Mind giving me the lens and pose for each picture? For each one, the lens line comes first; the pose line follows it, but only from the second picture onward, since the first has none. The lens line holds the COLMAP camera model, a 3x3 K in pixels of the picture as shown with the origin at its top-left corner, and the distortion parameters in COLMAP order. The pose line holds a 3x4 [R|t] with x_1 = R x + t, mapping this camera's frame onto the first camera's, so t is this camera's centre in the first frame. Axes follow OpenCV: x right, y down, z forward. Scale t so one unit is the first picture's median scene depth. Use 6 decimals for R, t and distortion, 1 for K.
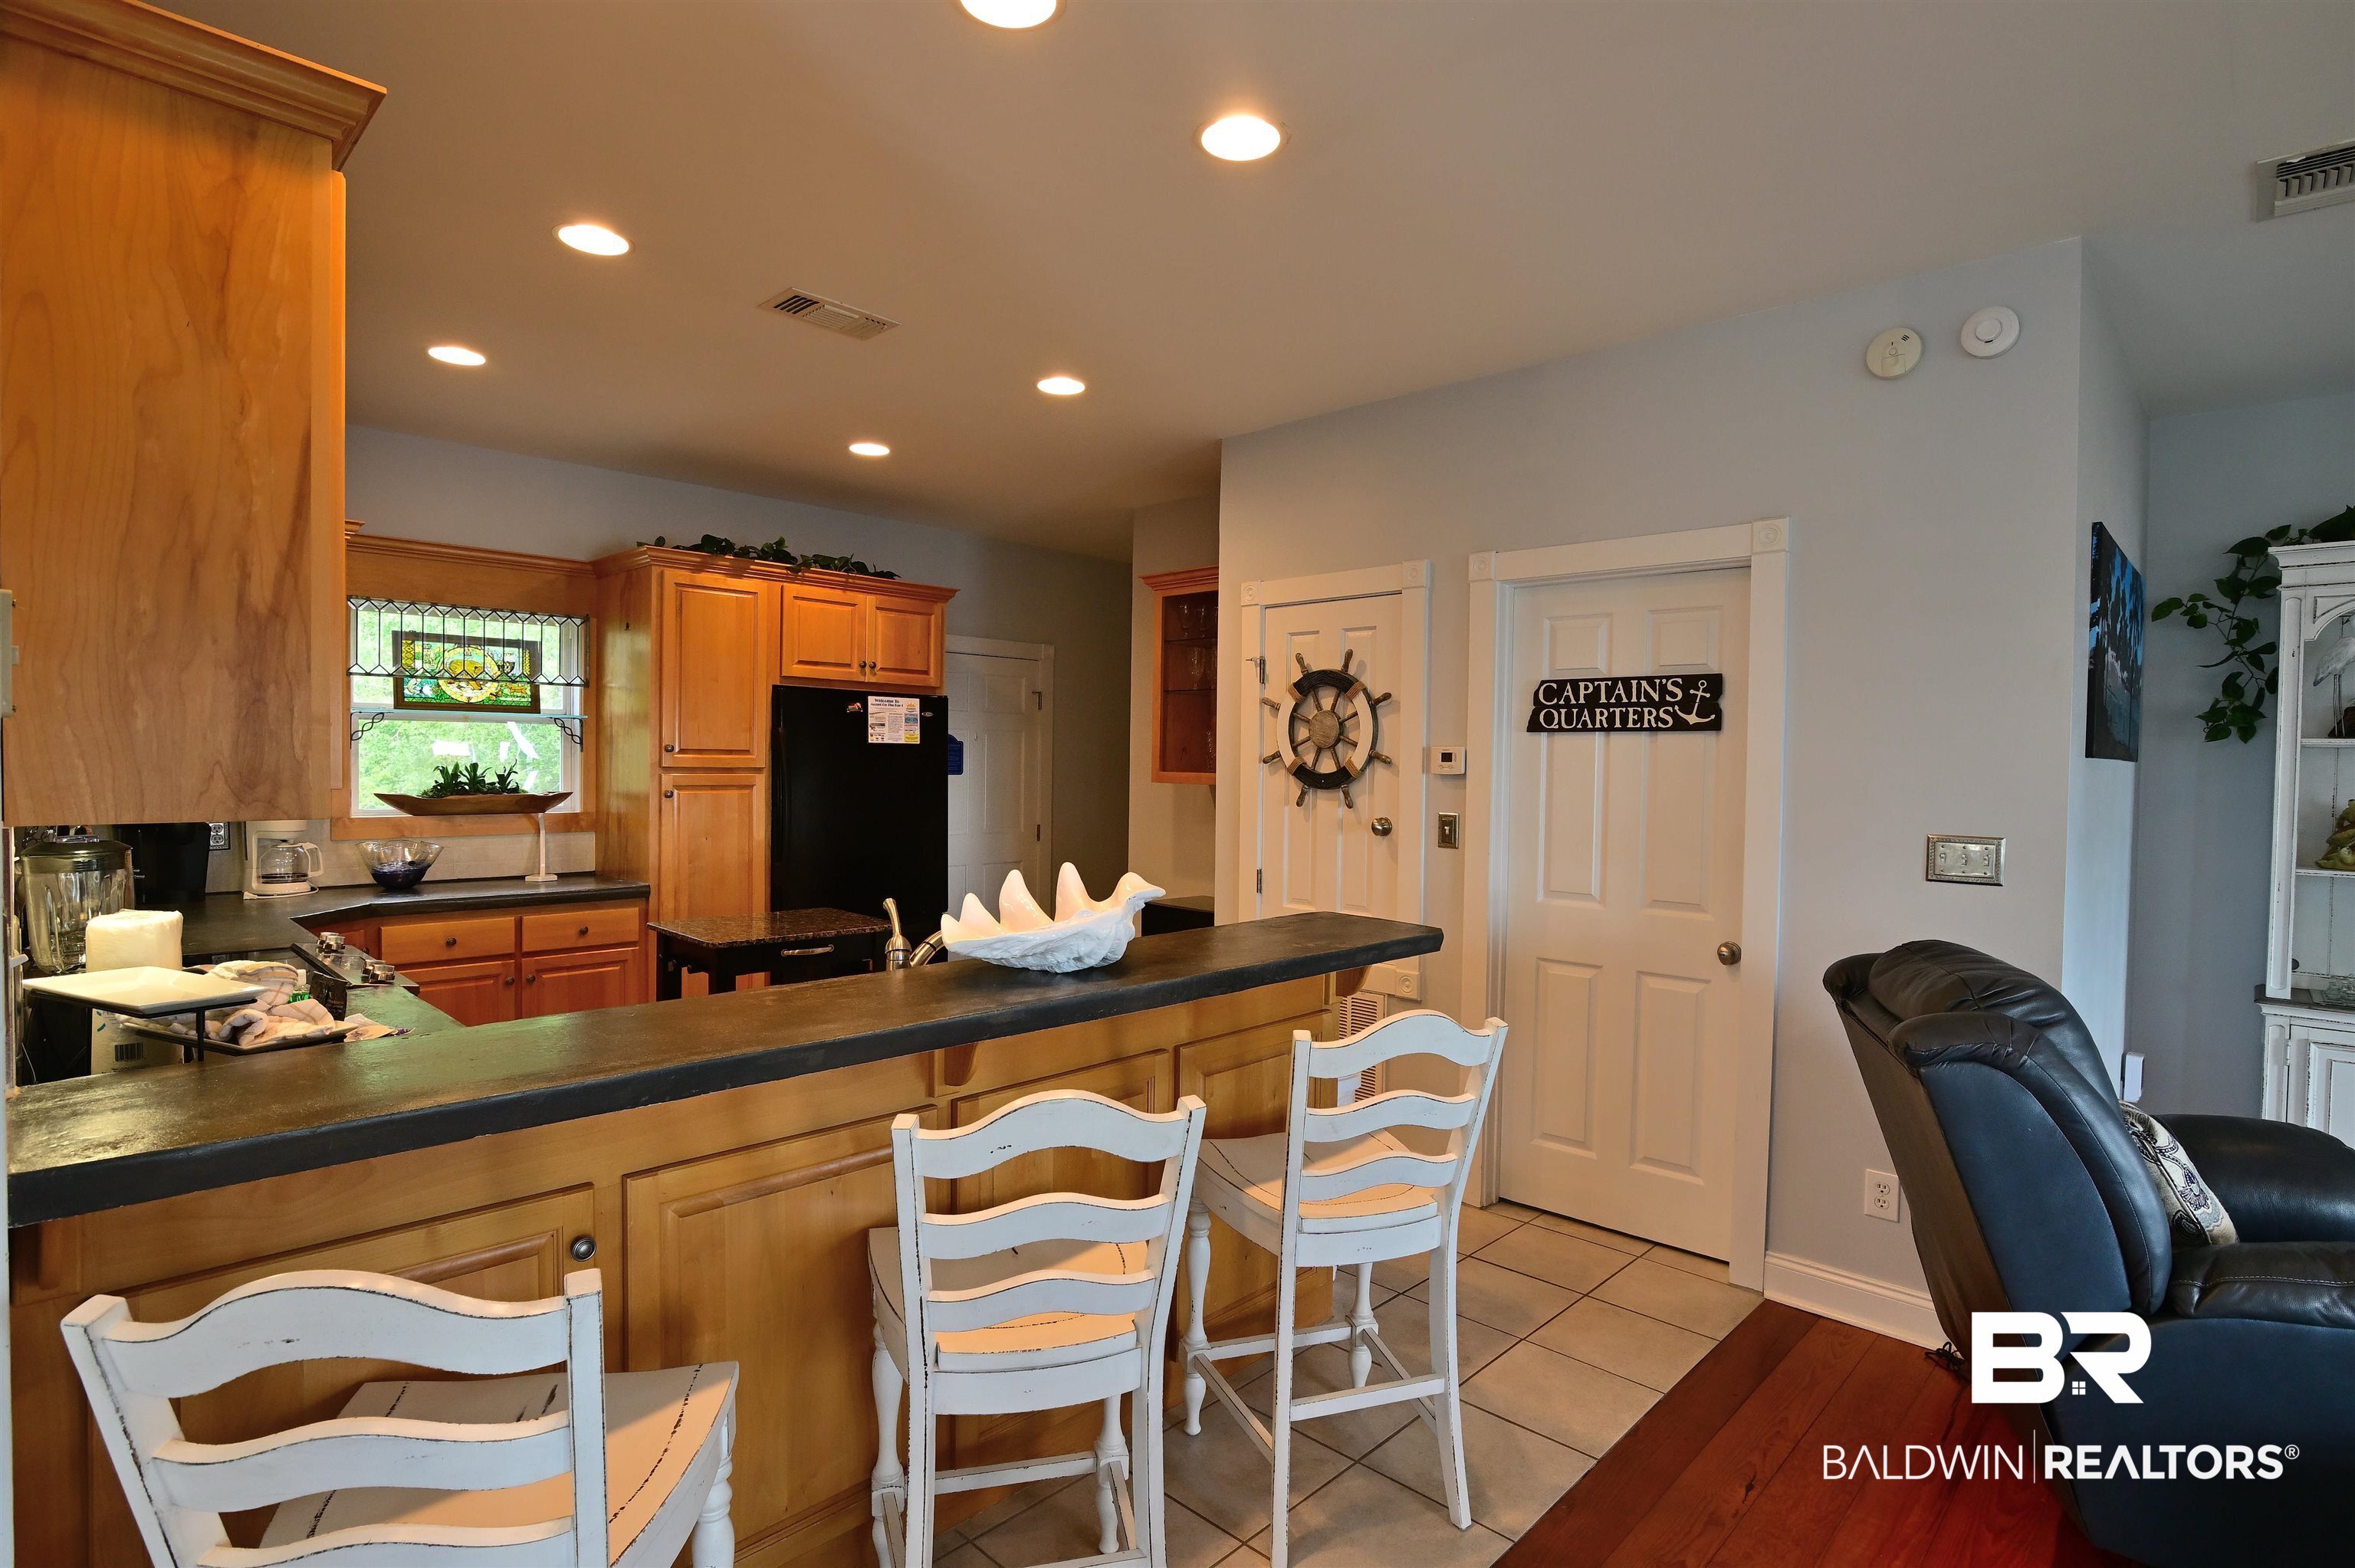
lens RADIAL K [[1155.3, 0, 1176.7], [0, 1155.3, 790.1], [0, 0, 1]] dist [-0.026494, 0.006699]
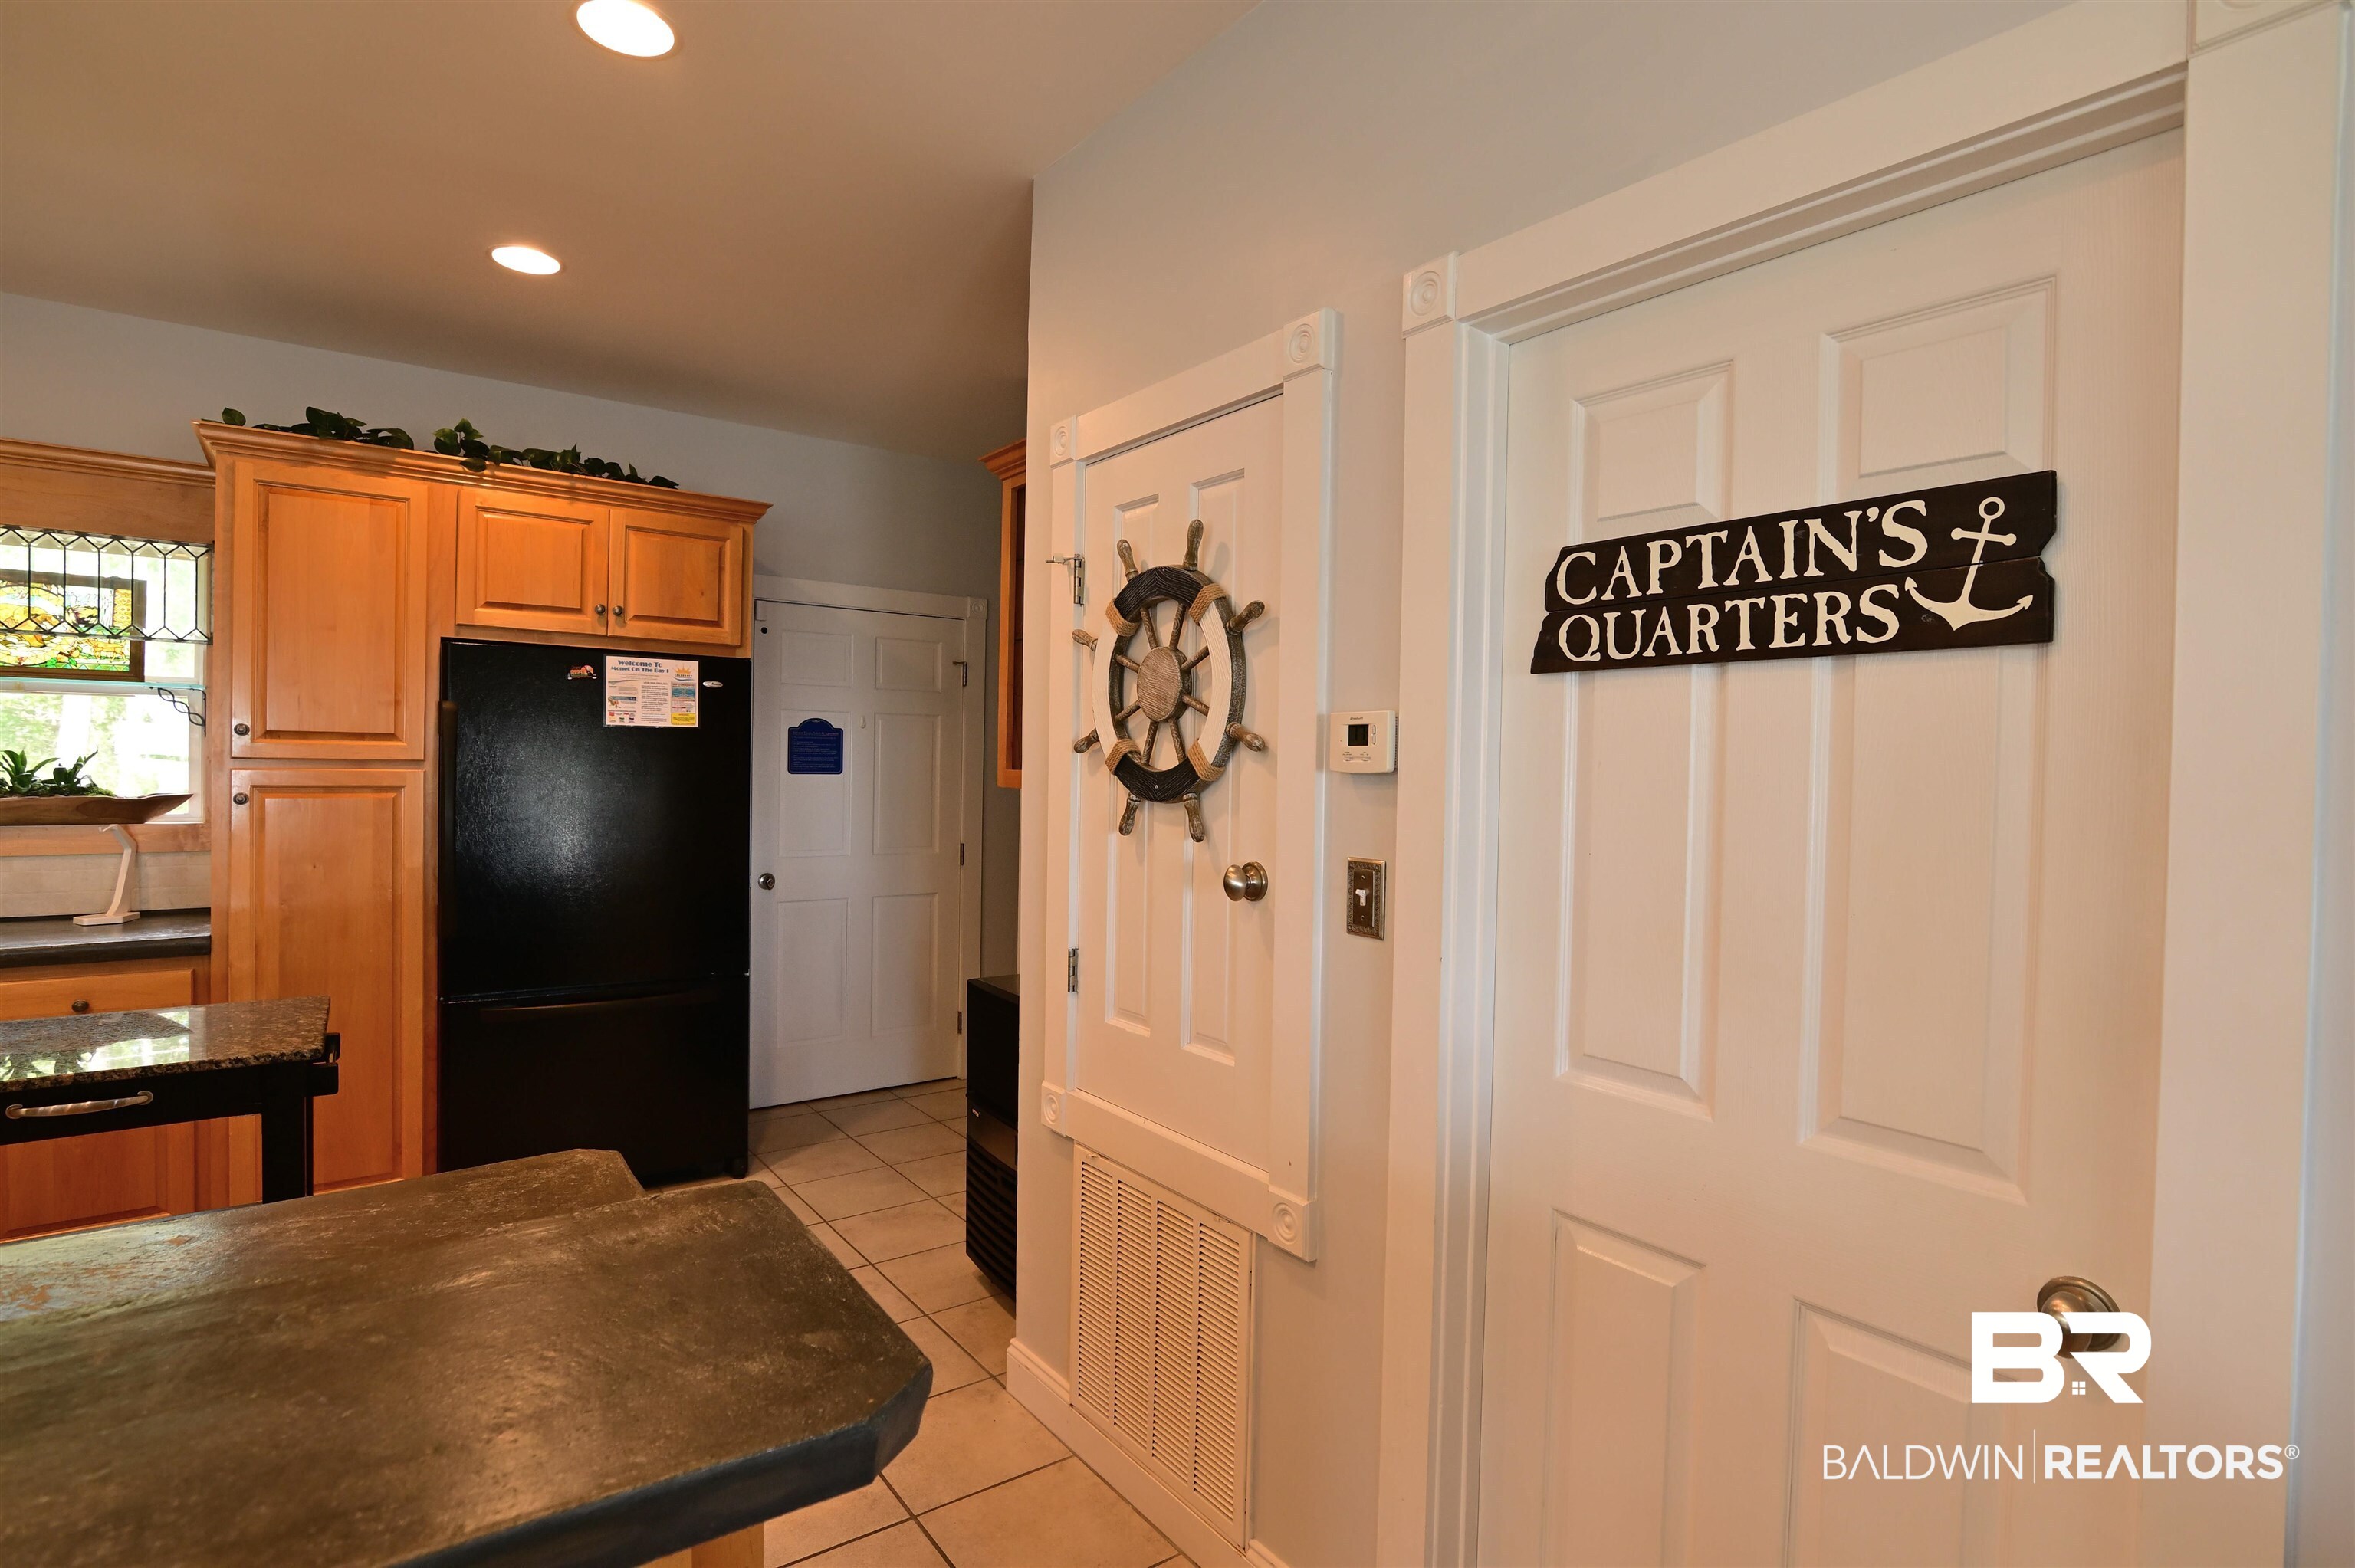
lens RADIAL K [[1155.3, 0, 1177.9], [0, 1155.3, 775.6], [0, 0, 1]] dist [-0.026494, 0.006699]
pose [[0.985286, 0.005991, -0.170810, 0.222586], [-0.009213, 0.999794, -0.018075, -0.003279], [0.170666, 0.019383, 0.985138, 0.501984]]
